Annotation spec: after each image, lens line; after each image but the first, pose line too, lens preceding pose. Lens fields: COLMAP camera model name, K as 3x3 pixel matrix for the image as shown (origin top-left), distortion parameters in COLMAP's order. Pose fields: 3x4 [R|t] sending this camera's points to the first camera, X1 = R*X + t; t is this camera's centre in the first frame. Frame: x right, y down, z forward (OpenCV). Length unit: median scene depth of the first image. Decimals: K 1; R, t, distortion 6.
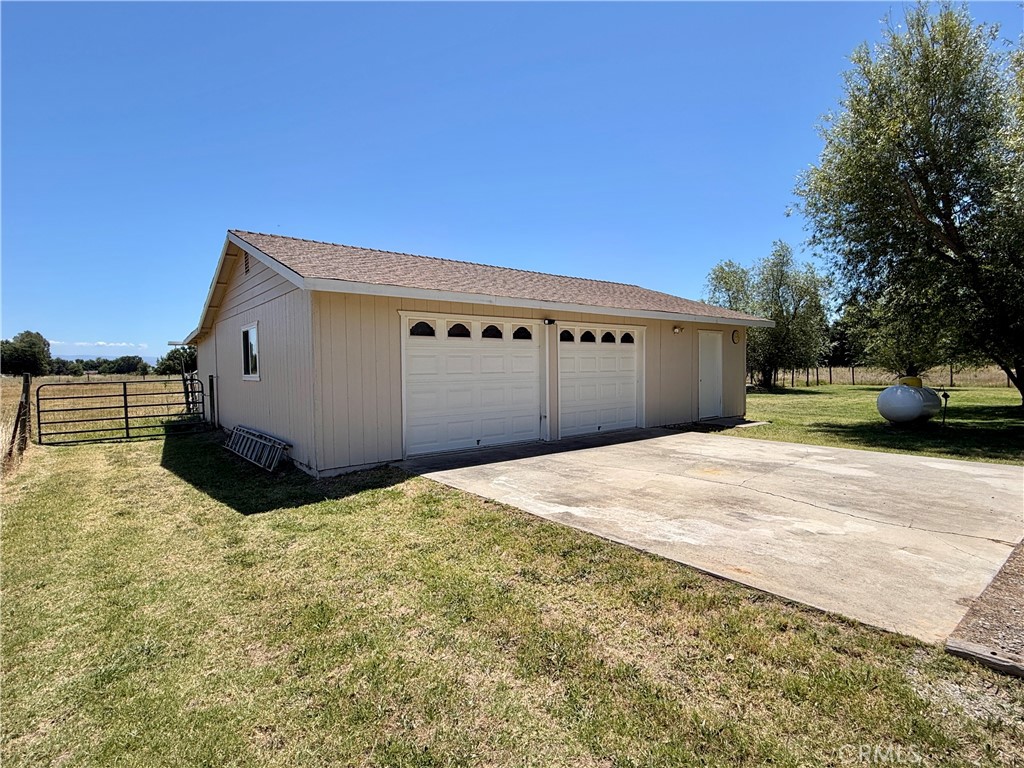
lens RADIAL K [[514.5, 0, 512.0], [0, 514.5, 384.0], [0, 0, 1]] dist [-0.000180, -0.000140]
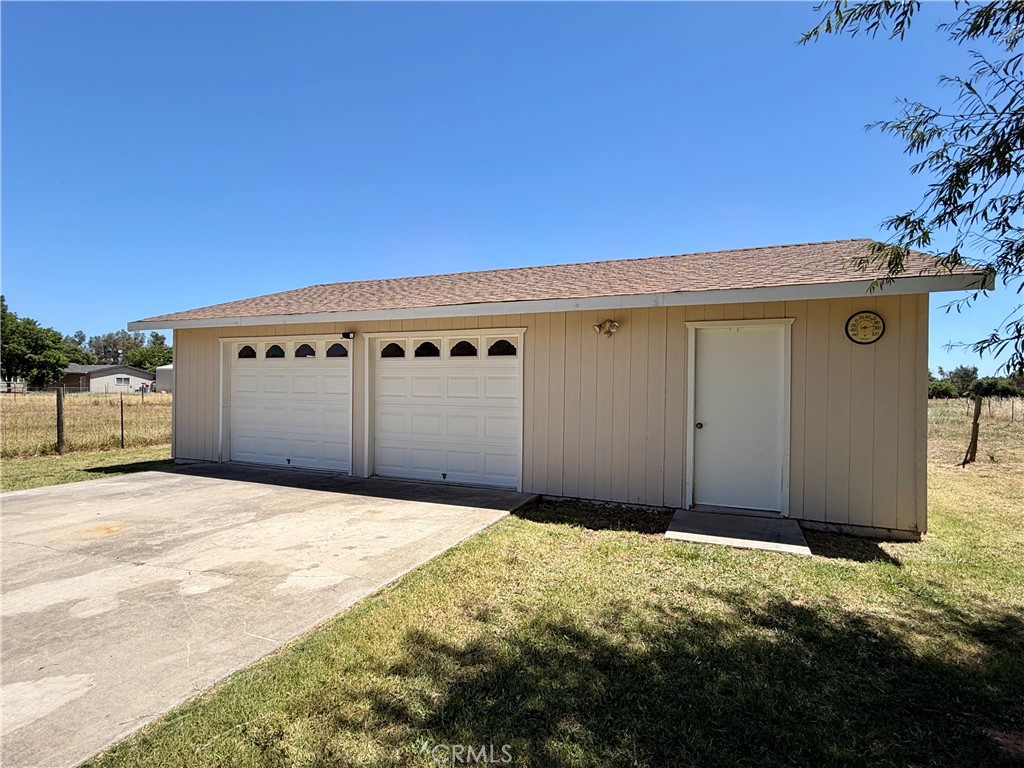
lens RADIAL K [[557.3, 0, 512.0], [0, 557.3, 384.0], [0, 0, 1]] dist [-0.000702, -0.000065]
pose [[0.453390, 0.005142, -0.891298, 0.953919], [-0.053968, 0.998307, -0.021694, -0.032557], [0.889677, 0.057937, 0.452899, 0.771279]]
